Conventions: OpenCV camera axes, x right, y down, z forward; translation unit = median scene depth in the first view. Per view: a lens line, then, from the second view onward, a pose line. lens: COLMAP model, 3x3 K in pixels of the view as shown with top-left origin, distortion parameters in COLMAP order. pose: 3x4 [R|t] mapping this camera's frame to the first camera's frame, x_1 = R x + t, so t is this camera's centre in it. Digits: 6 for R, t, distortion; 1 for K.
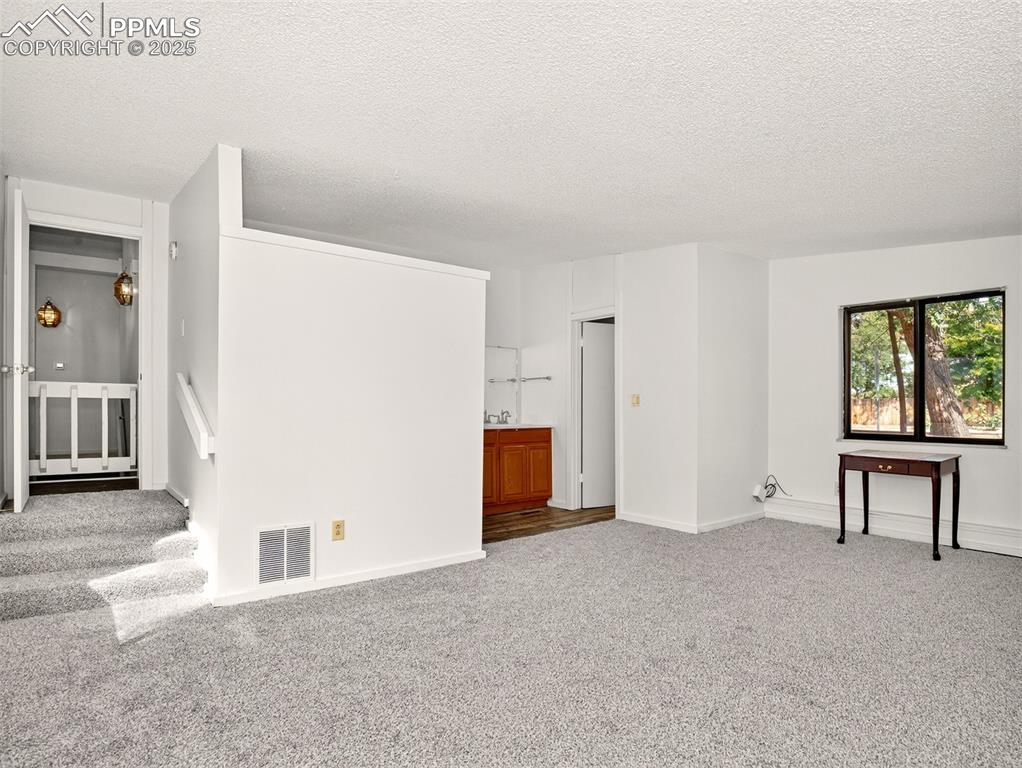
lens RADIAL K [[580.3, 0, 514.5], [0, 580.3, 379.8], [0, 0, 1]] dist [-0.003447, -0.002593]
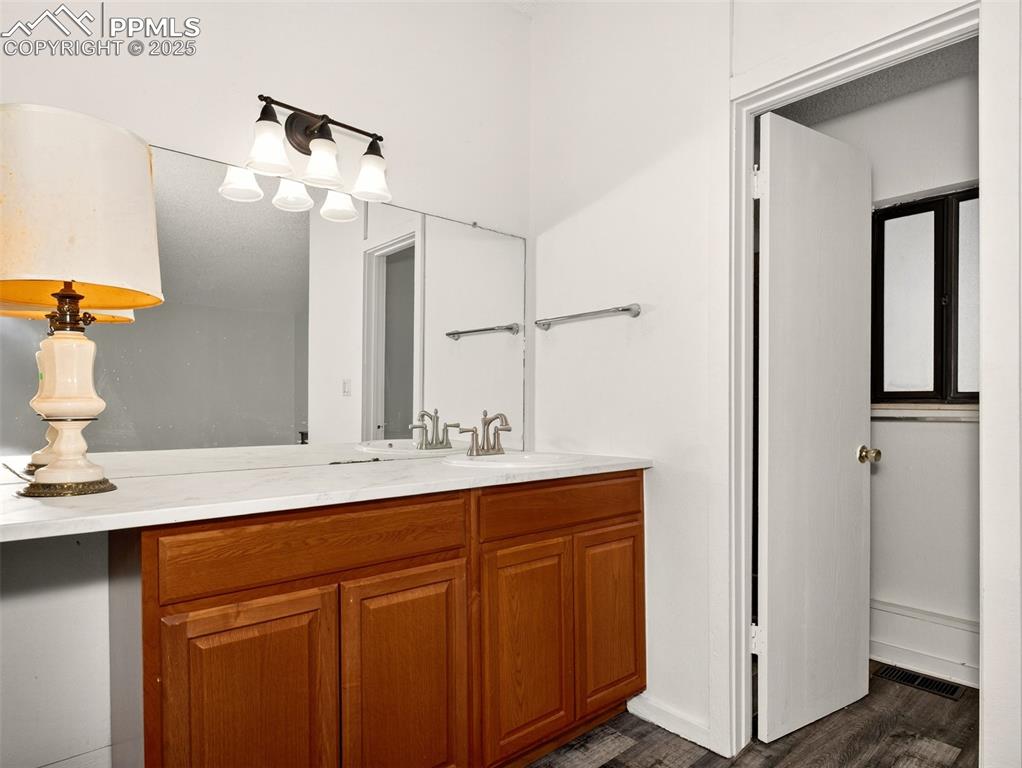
lens RADIAL K [[580.3, 0, 514.5], [0, 580.3, 379.8], [0, 0, 1]] dist [-0.003447, -0.002593]
pose [[0.998067, 0.003375, 0.062059, -0.025226], [-0.002794, 0.999951, -0.009447, 0.038293], [-0.062088, 0.009255, 0.998028, 0.686903]]
